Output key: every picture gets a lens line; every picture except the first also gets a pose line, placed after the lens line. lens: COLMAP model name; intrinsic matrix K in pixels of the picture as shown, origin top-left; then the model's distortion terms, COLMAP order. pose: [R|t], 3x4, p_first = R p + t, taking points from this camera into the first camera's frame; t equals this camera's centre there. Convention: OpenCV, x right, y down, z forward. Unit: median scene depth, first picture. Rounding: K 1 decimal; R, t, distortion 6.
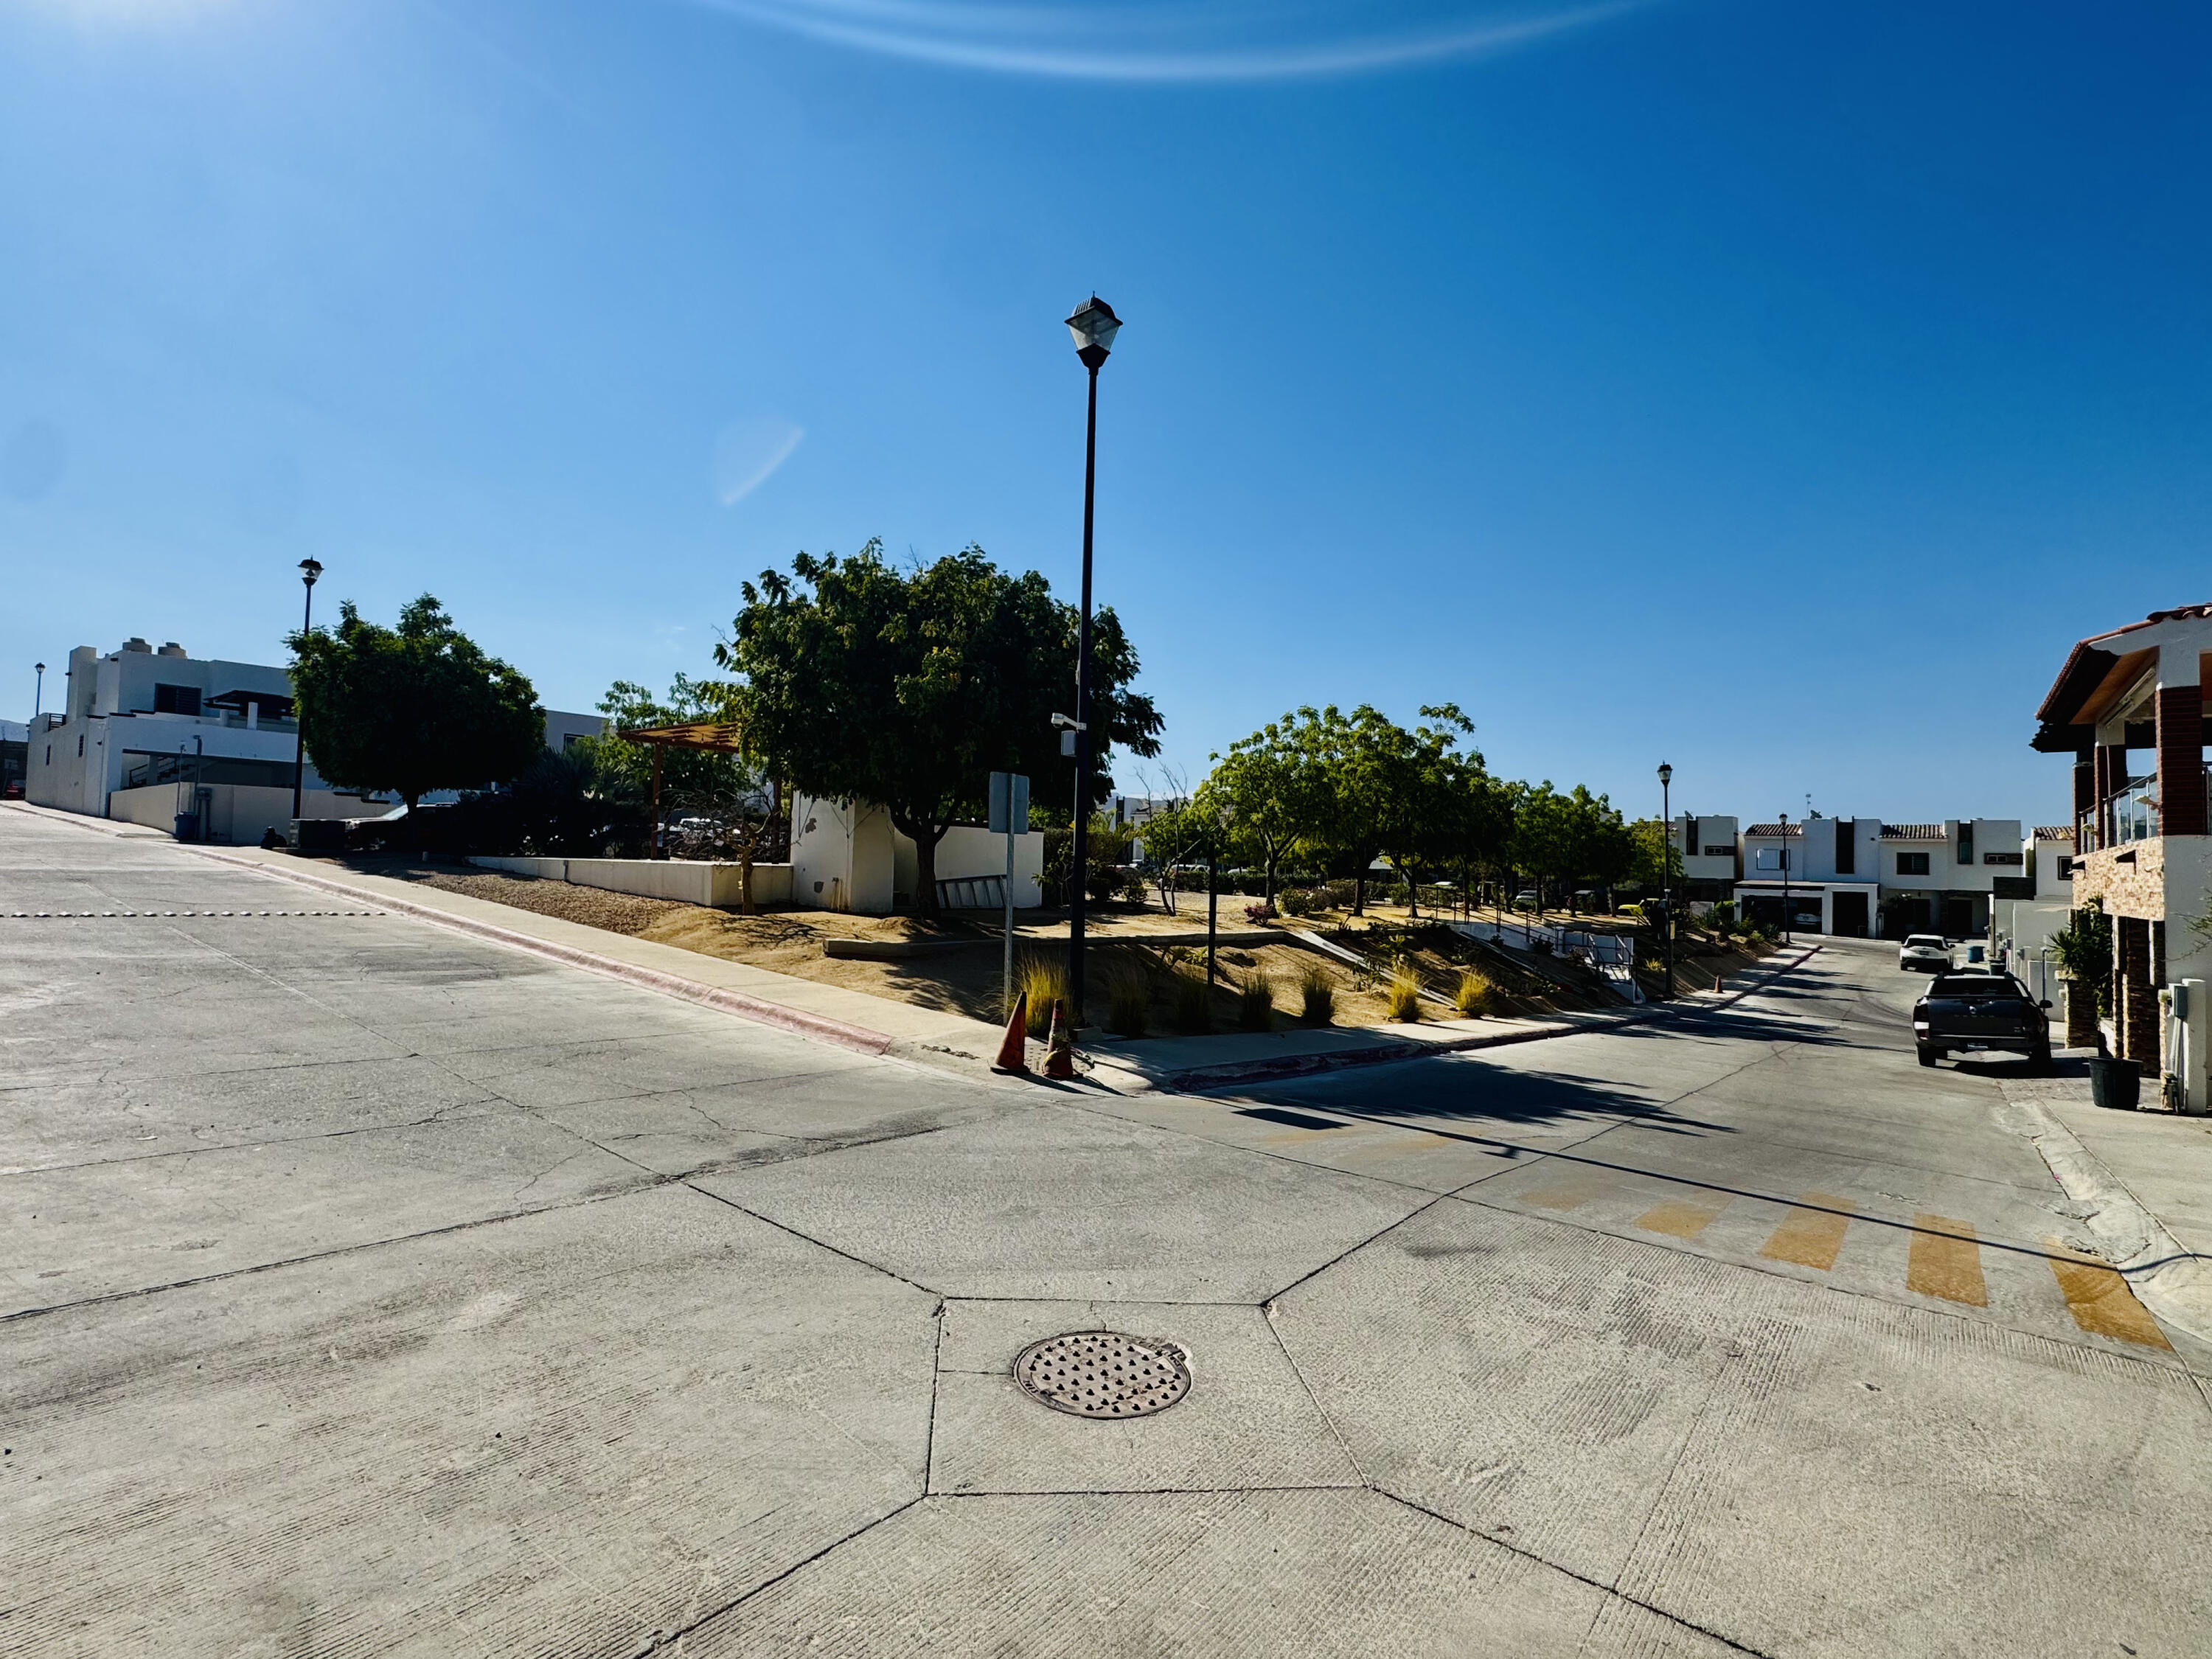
lens RADIAL K [[1041.3, 0, 1106.0], [0, 1041.3, 829.5], [0, 0, 1]] dist [-0.015578, 0.010040]
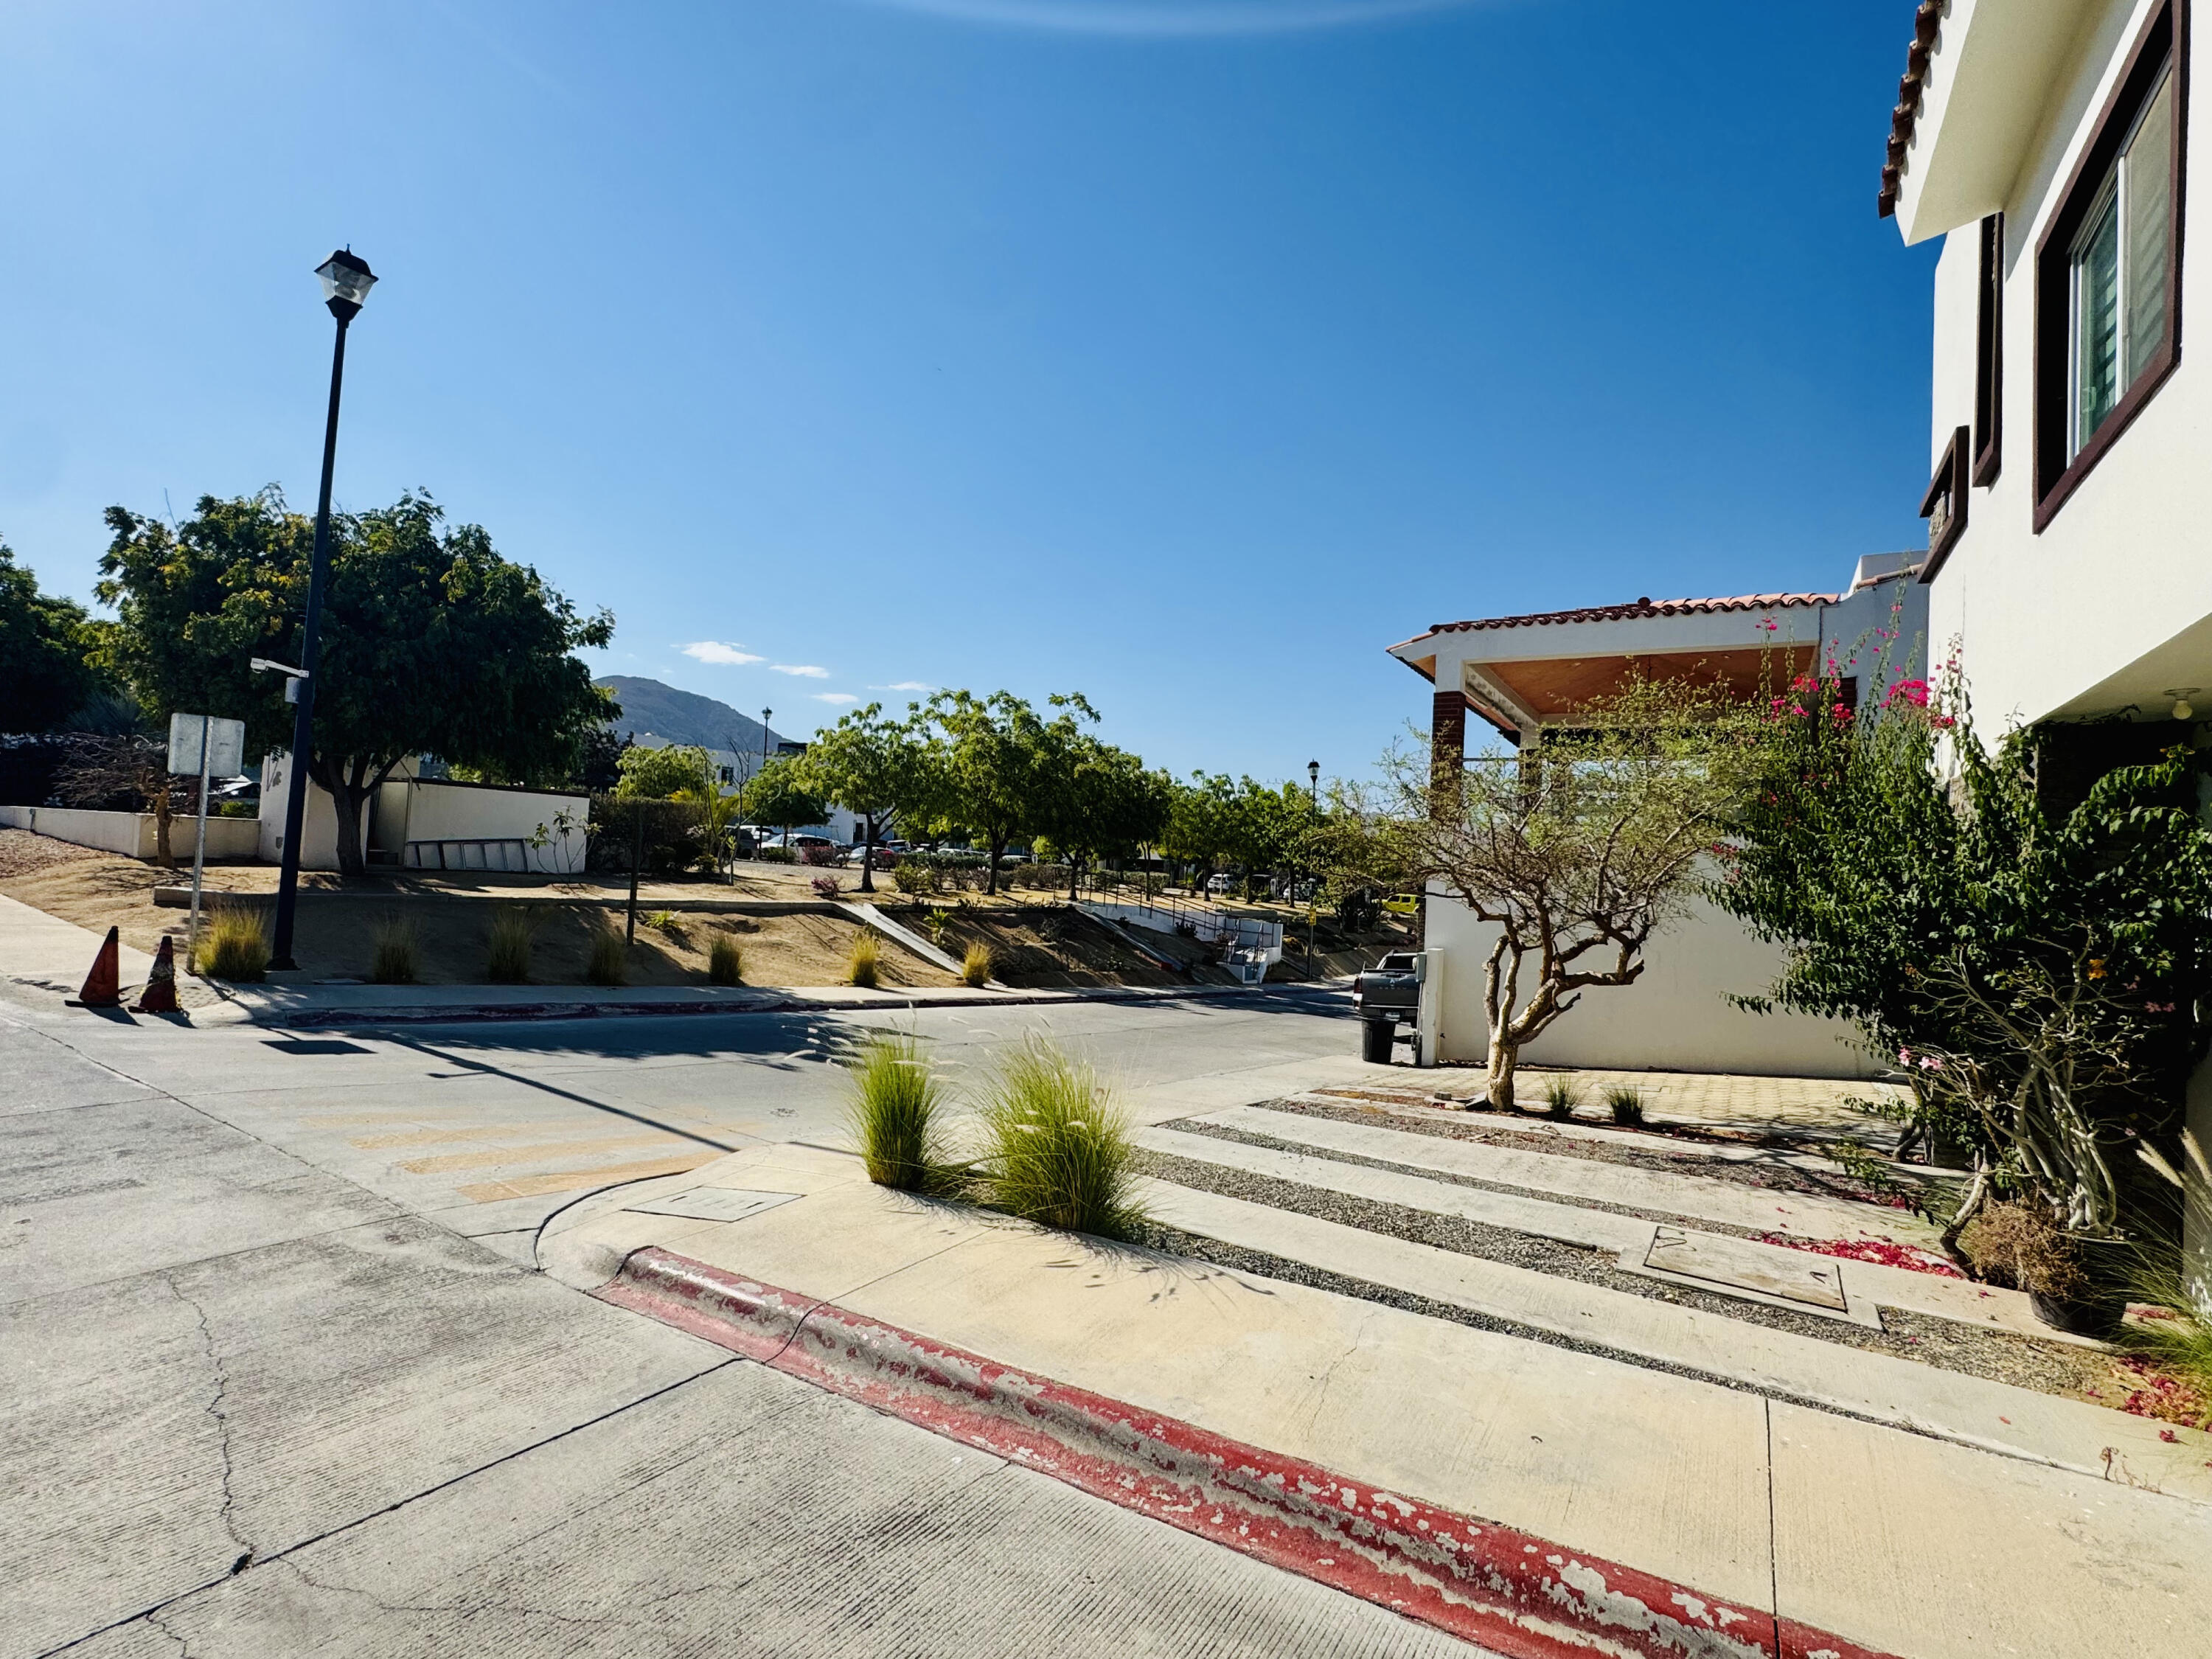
lens RADIAL K [[1041.3, 0, 1106.0], [0, 1041.3, 829.5], [0, 0, 1]] dist [-0.015578, 0.010040]
pose [[0.991861, 0.030011, 0.123739, 0.332903], [-0.031121, 0.999491, 0.007046, 0.010828], [-0.123465, -0.010839, 0.992290, -0.052407]]
